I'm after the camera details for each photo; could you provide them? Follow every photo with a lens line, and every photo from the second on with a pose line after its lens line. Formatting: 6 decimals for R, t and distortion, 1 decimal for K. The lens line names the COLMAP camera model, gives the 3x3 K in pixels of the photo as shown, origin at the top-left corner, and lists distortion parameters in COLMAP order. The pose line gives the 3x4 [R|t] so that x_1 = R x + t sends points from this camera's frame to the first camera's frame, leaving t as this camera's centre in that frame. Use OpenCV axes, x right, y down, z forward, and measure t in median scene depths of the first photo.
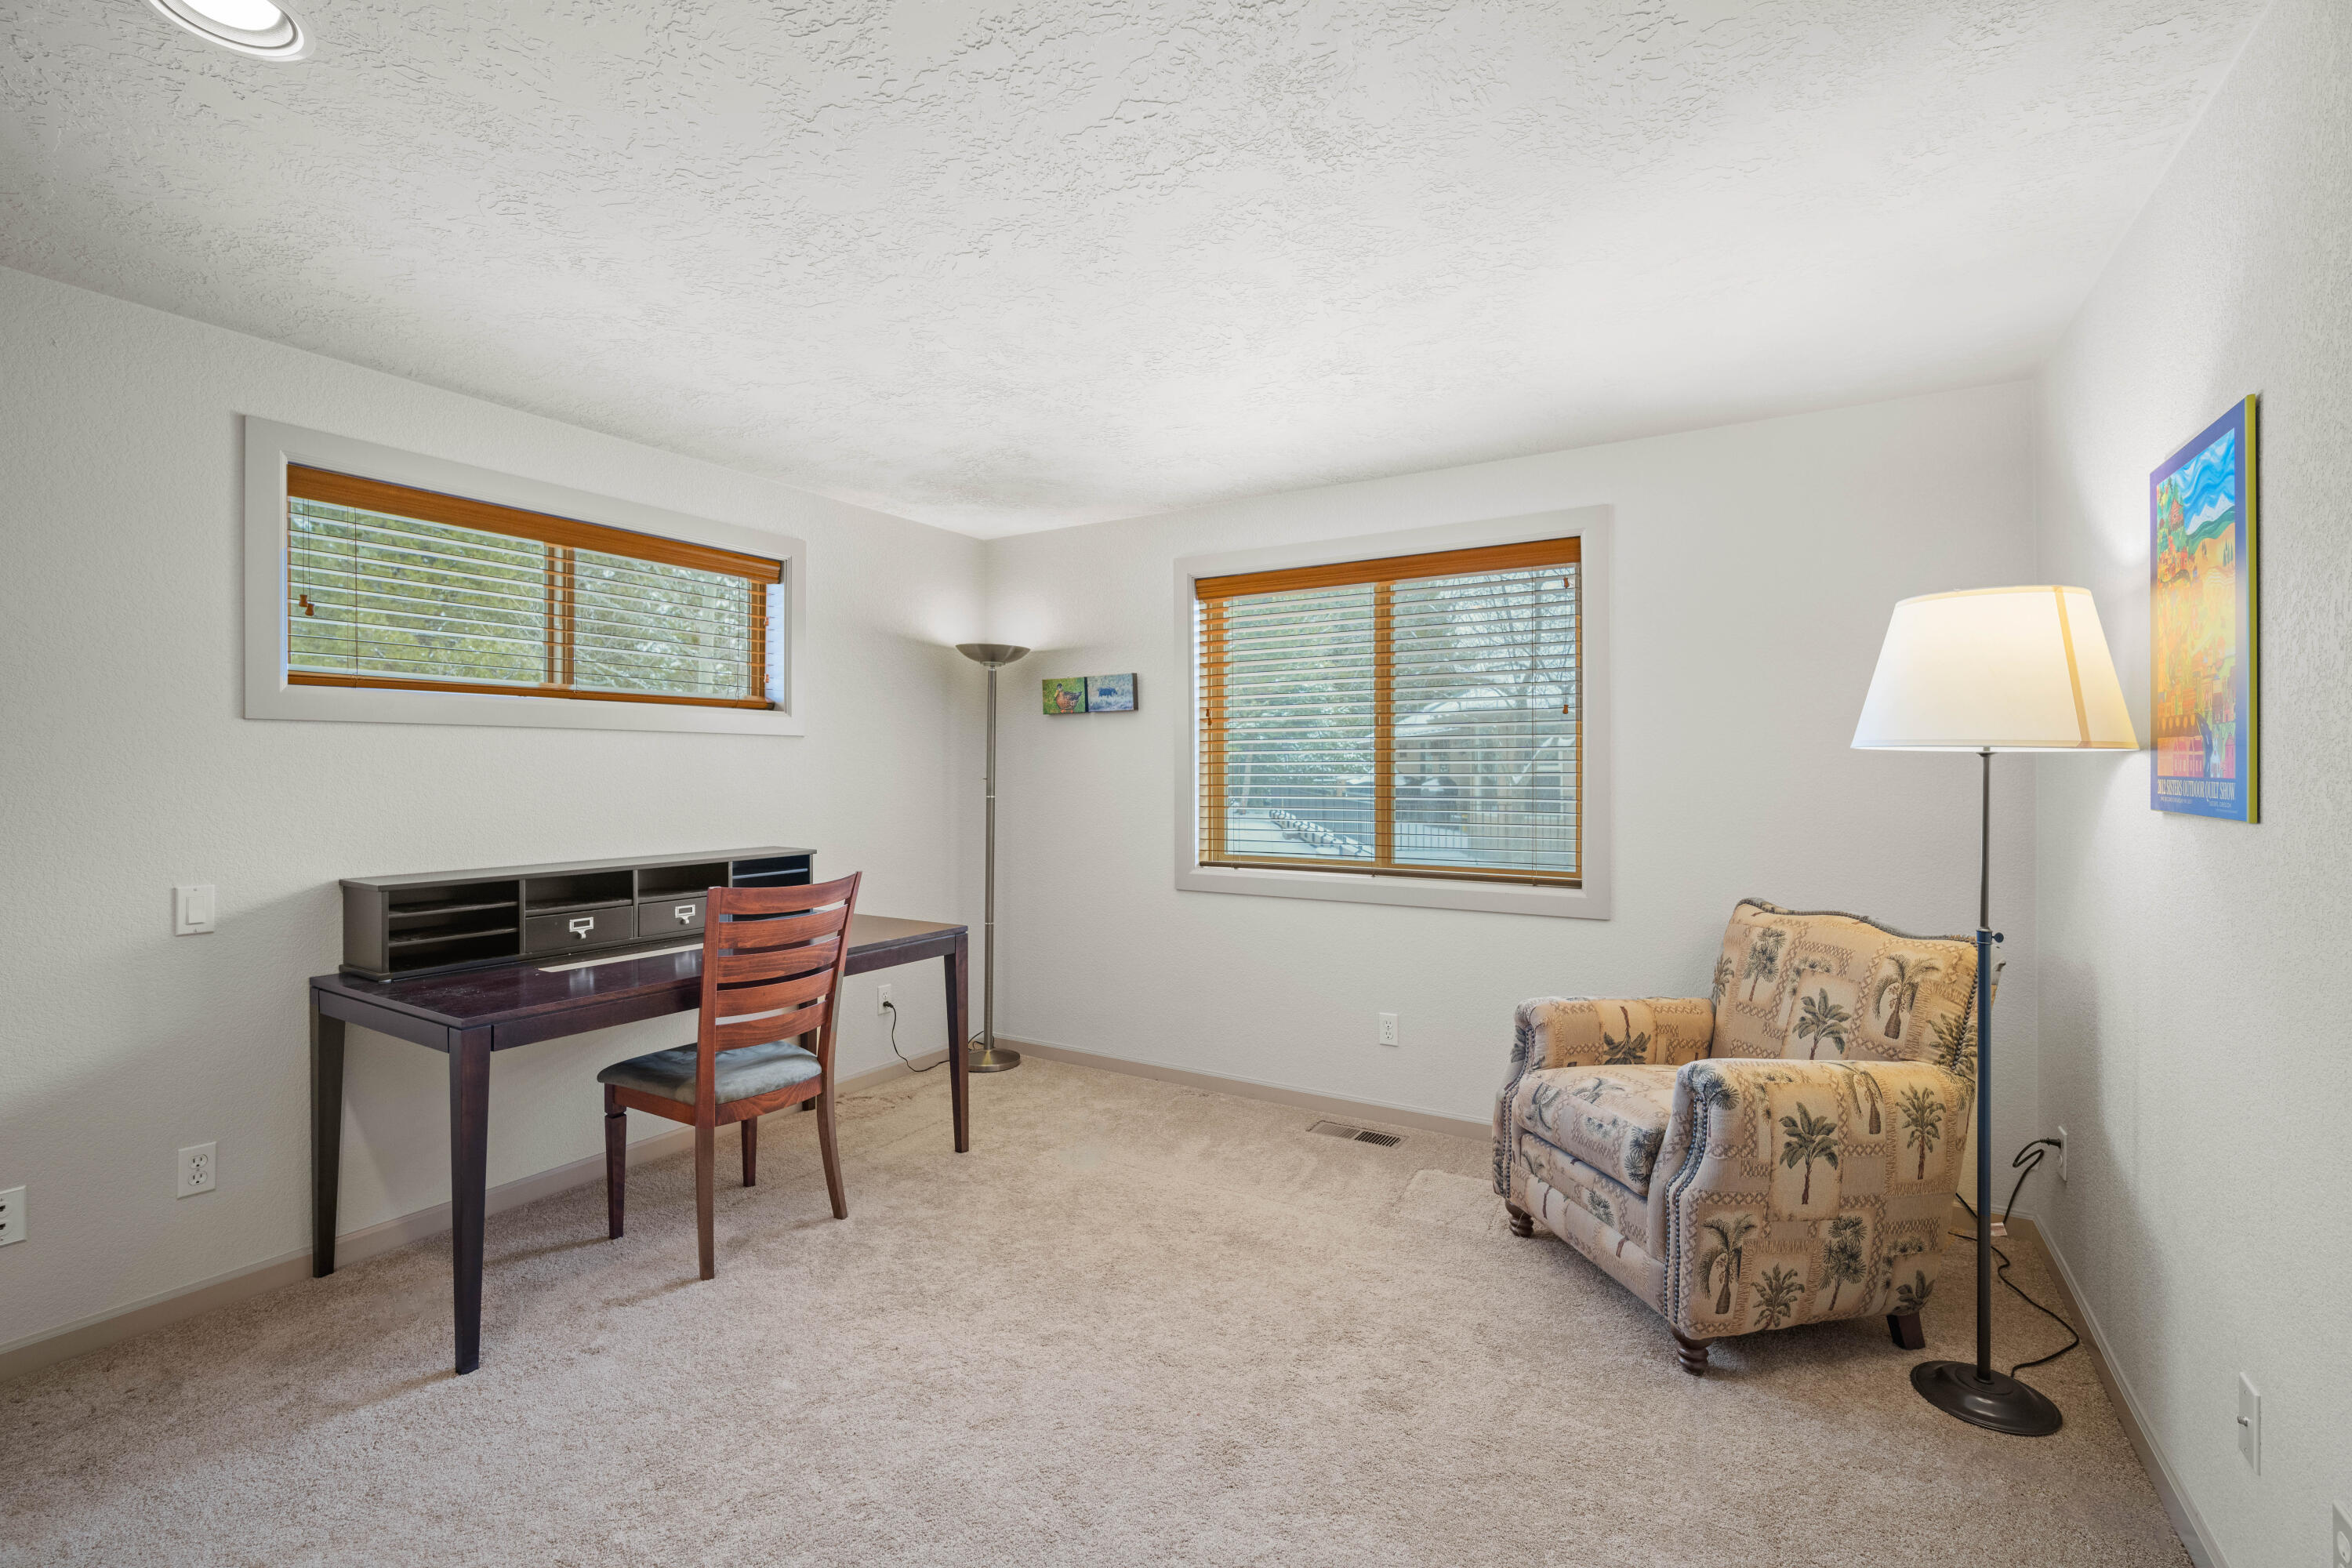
lens RADIAL K [[1039.3, 0, 1174.2], [0, 1039.3, 772.3], [0, 0, 1]] dist [-0.006894, 0.000976]
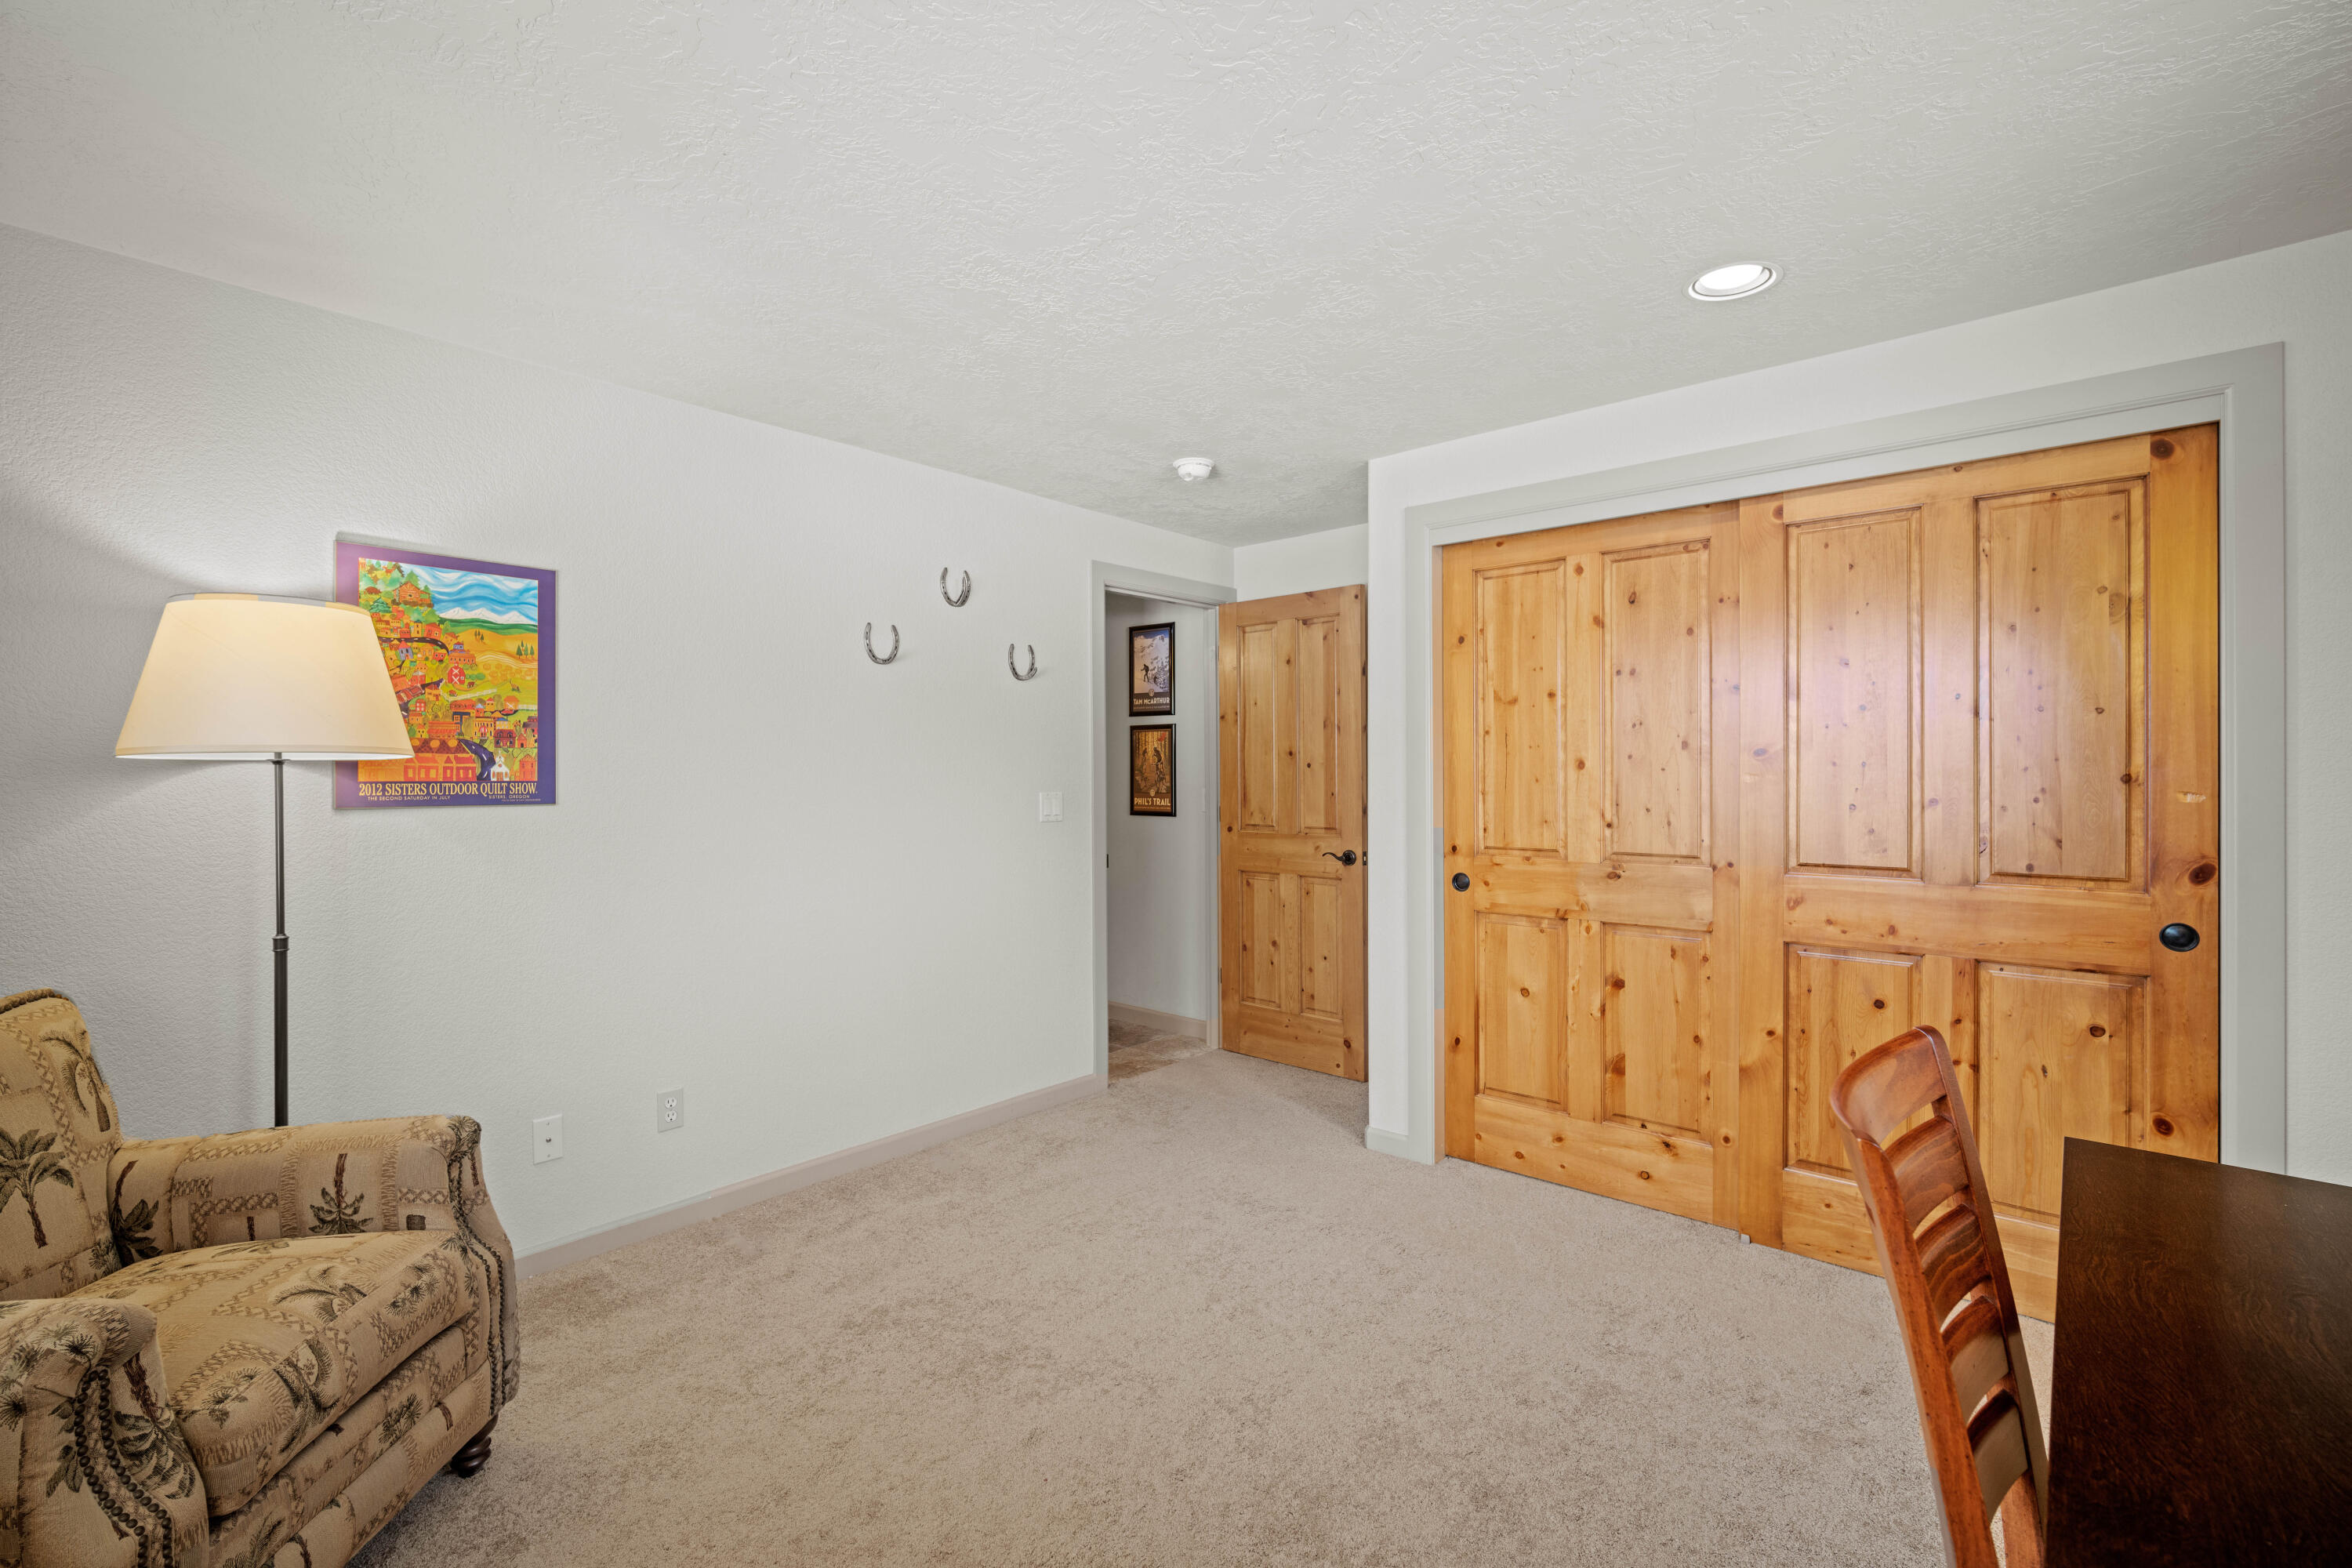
lens RADIAL K [[1039.3, 0, 1174.2], [0, 1039.3, 772.3], [0, 0, 1]] dist [-0.006894, 0.000976]
pose [[-0.987155, 0.005682, 0.159664, -0.230567], [0.006427, 0.999971, 0.004155, -0.005265], [-0.159636, 0.005128, -0.987163, 1.833669]]
